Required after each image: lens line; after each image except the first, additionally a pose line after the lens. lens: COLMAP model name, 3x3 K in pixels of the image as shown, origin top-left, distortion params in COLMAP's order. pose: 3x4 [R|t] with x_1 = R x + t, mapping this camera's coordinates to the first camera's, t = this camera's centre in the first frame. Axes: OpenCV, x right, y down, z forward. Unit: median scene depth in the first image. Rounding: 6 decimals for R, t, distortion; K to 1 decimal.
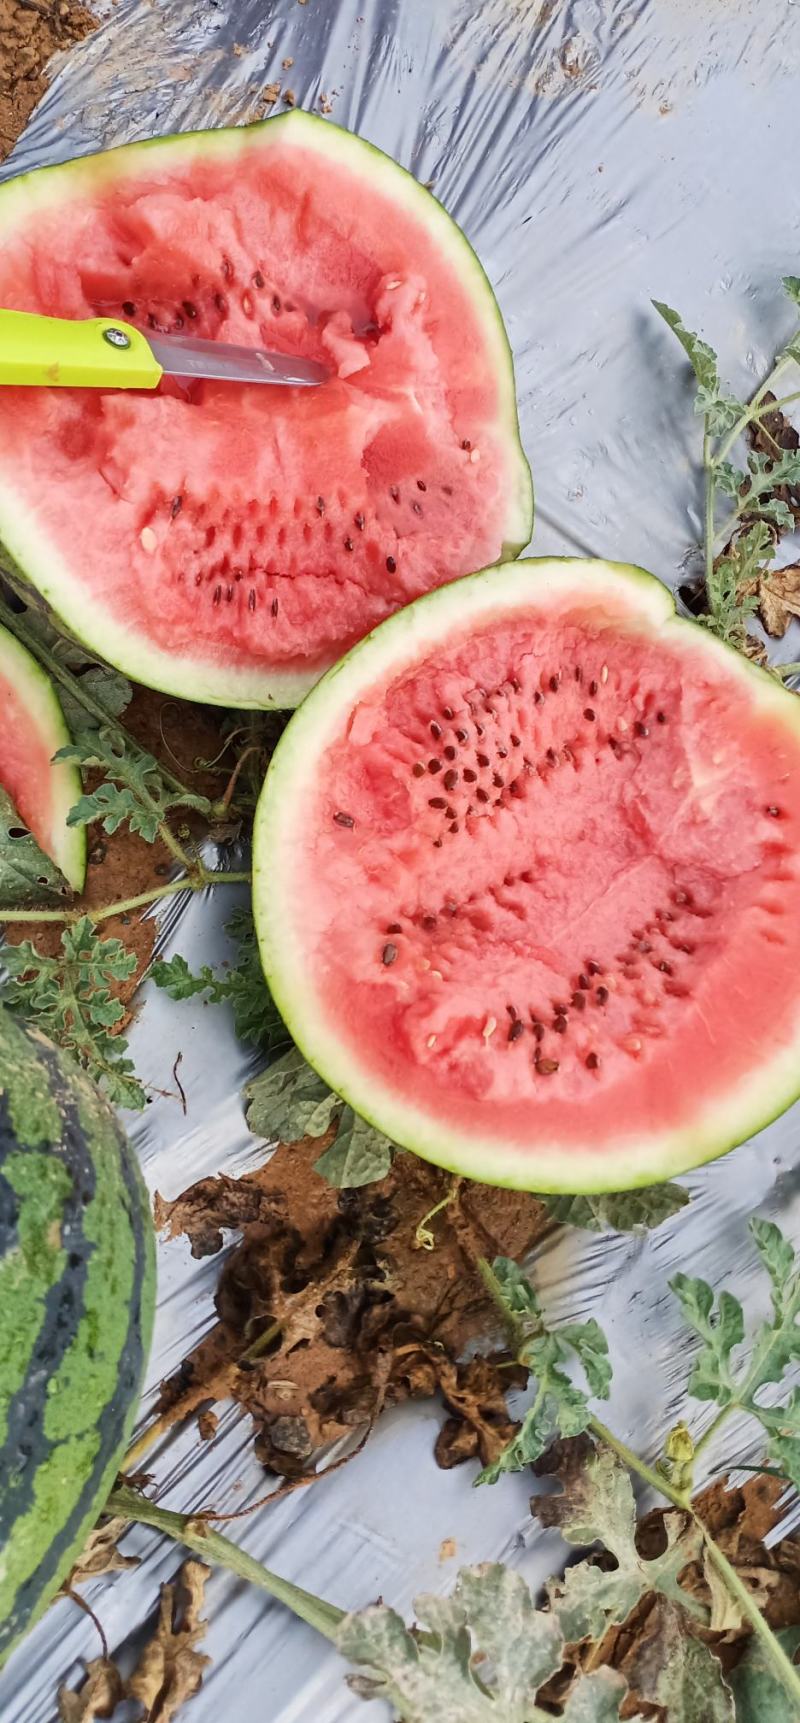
lens RADIAL K [[1492.0, 0, 400.0], [0, 1492.0, 861.5], [0, 0, 1]] dist [0.067435, 0.001885]
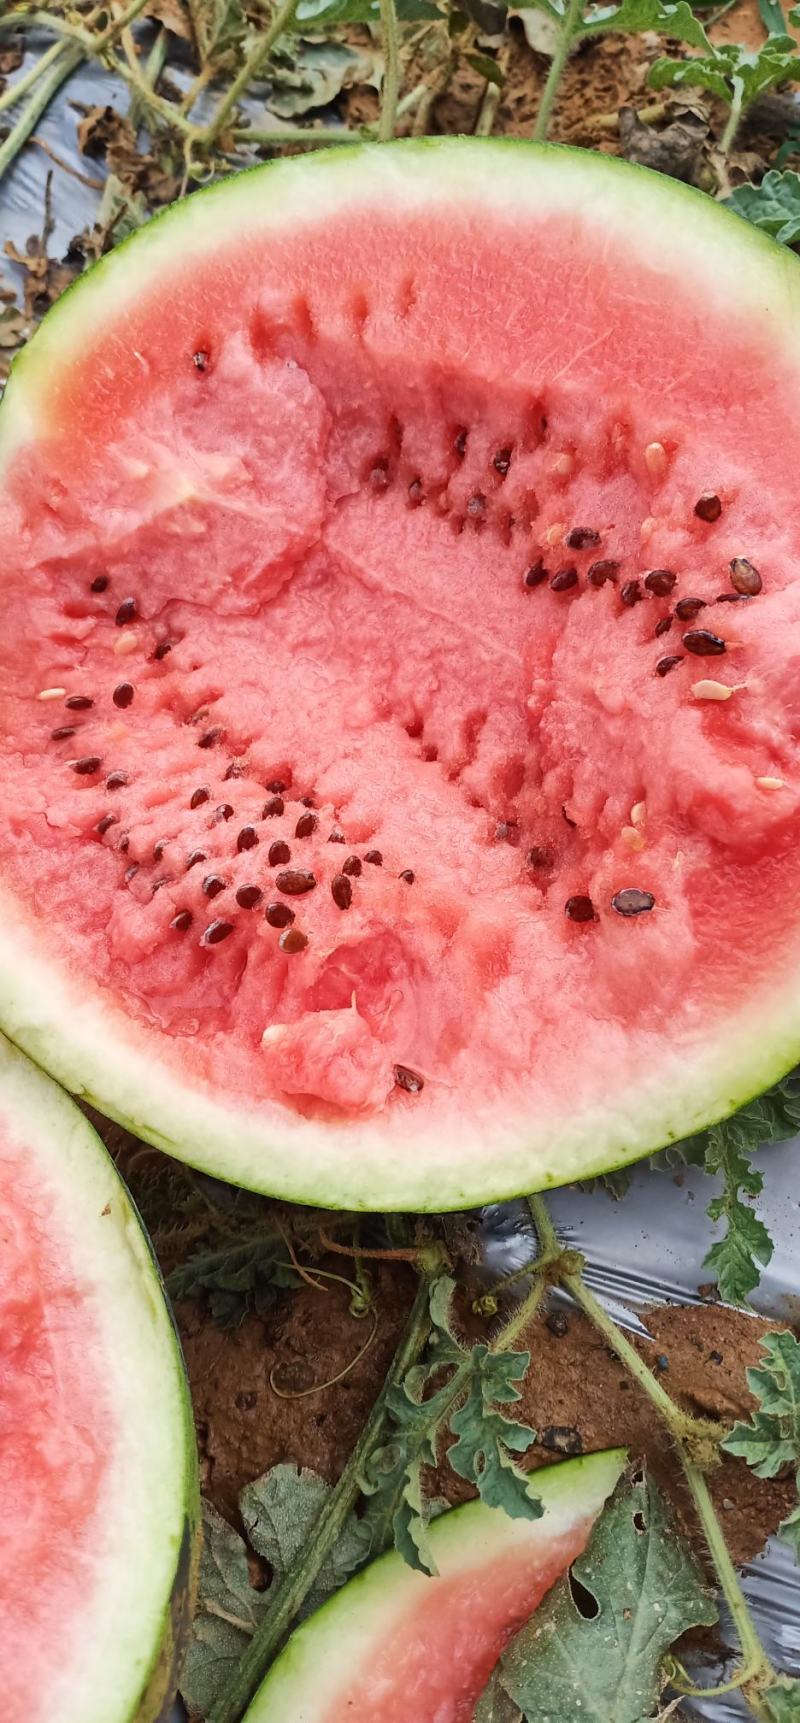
lens RADIAL K [[1492.0, 0, 400.0], [0, 1492.0, 861.5], [0, 0, 1]] dist [0.067435, 0.001885]
pose [[-0.268735, -0.959862, 0.080291, -0.013369], [0.962795, -0.265225, 0.051778, -0.041751], [-0.028404, 0.091219, 0.995426, 0.420393]]
